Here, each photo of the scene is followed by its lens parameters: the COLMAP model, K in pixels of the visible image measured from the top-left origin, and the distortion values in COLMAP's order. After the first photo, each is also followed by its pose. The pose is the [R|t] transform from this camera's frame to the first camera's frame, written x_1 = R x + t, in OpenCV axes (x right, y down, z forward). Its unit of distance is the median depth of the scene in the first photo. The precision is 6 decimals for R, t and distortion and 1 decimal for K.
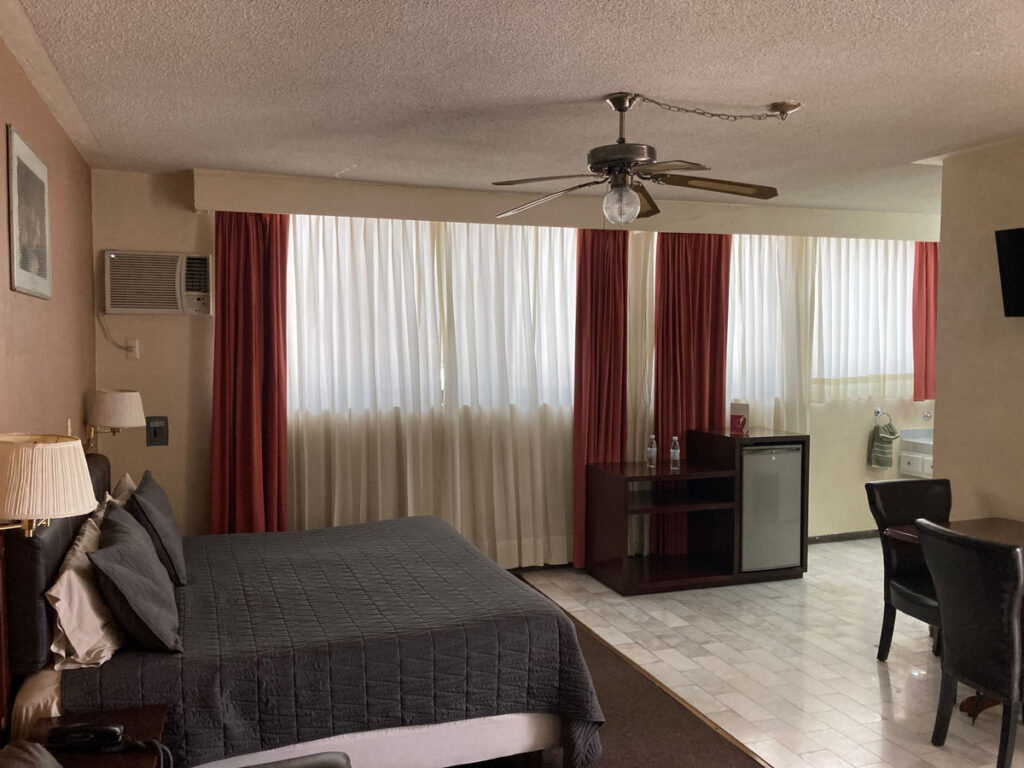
lens RADIAL K [[848.3, 0, 512.0], [0, 848.3, 384.0], [0, 0, 1]] dist [0.005138, -0.002820]
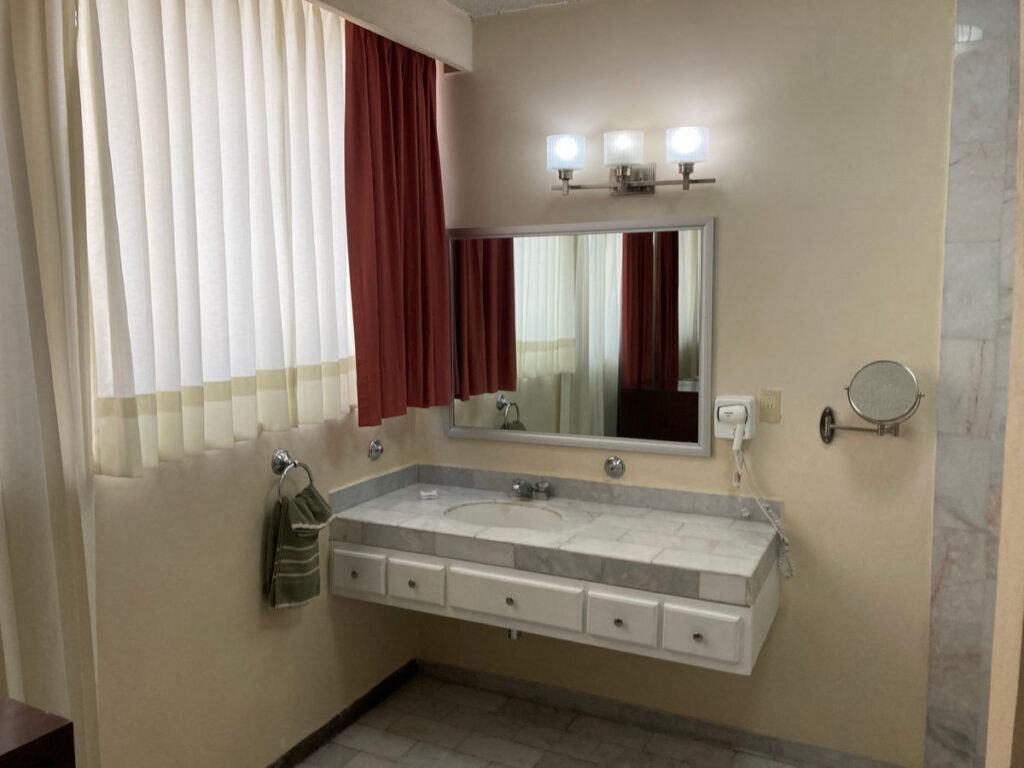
lens RADIAL K [[848.3, 0, 512.0], [0, 848.3, 384.0], [0, 0, 1]] dist [0.005138, -0.002820]
pose [[0.698553, -0.087875, 0.710142, 0.236586], [0.029342, 0.995114, 0.094275, -0.036134], [-0.714956, -0.045019, 0.697719, 0.664477]]
